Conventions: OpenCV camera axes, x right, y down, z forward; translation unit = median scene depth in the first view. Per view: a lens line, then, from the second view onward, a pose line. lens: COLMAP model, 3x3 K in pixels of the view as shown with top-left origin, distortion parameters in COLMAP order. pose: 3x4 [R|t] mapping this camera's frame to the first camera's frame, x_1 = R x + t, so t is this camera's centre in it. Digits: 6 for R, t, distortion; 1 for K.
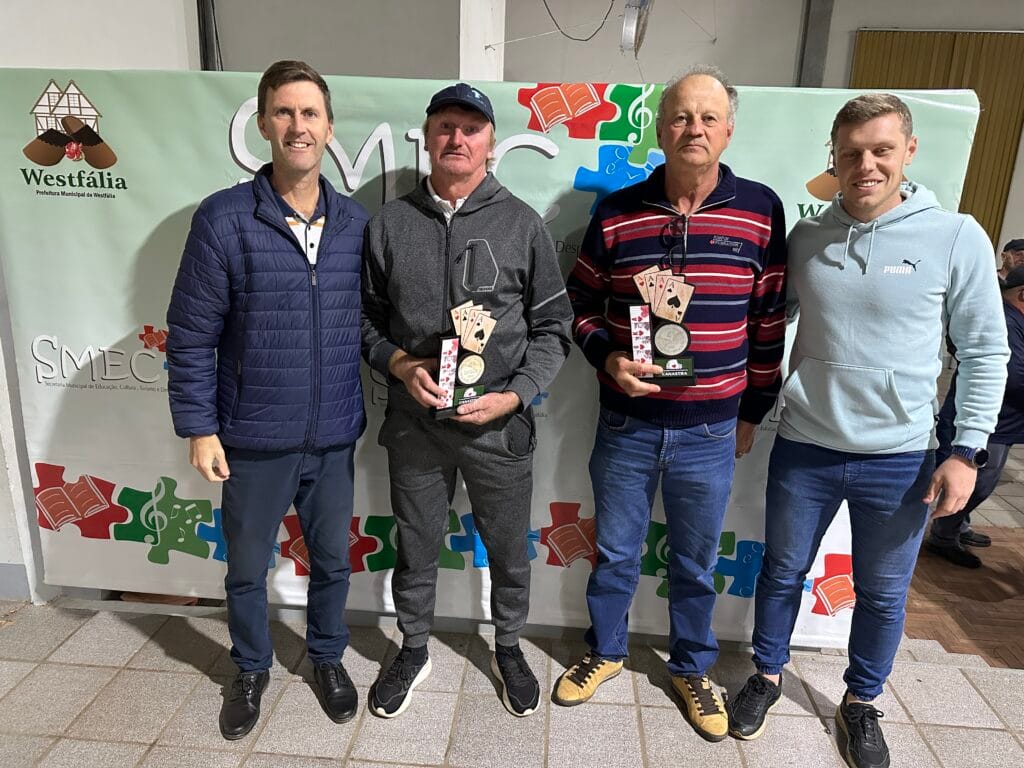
lens RADIAL K [[713.1, 0, 522.2], [0, 713.1, 375.6], [0, 0, 1]] dist [-0.007778, -0.004818]
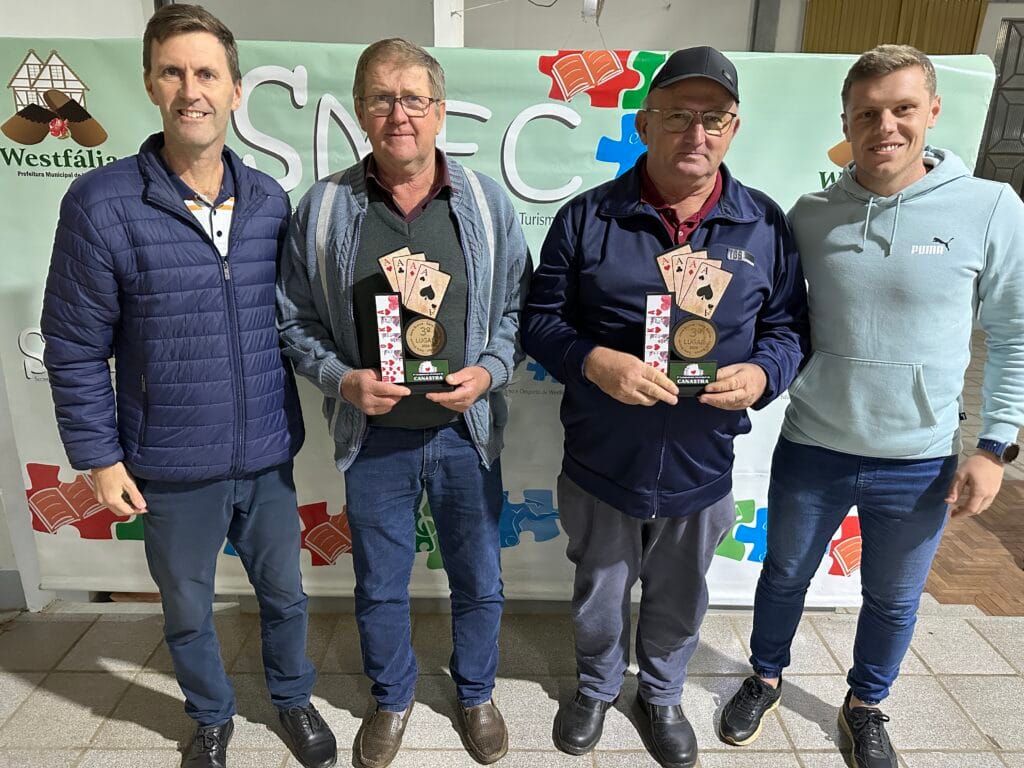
lens RADIAL K [[713.1, 0, 510.2], [0, 713.1, 379.8], [0, 0, 1]] dist [-0.007778, -0.004818]
pose [[0.996957, -0.037779, 0.068189, -0.119458], [0.035096, 0.998578, 0.040124, -0.004348], [-0.069608, -0.037608, 0.996865, 0.022630]]
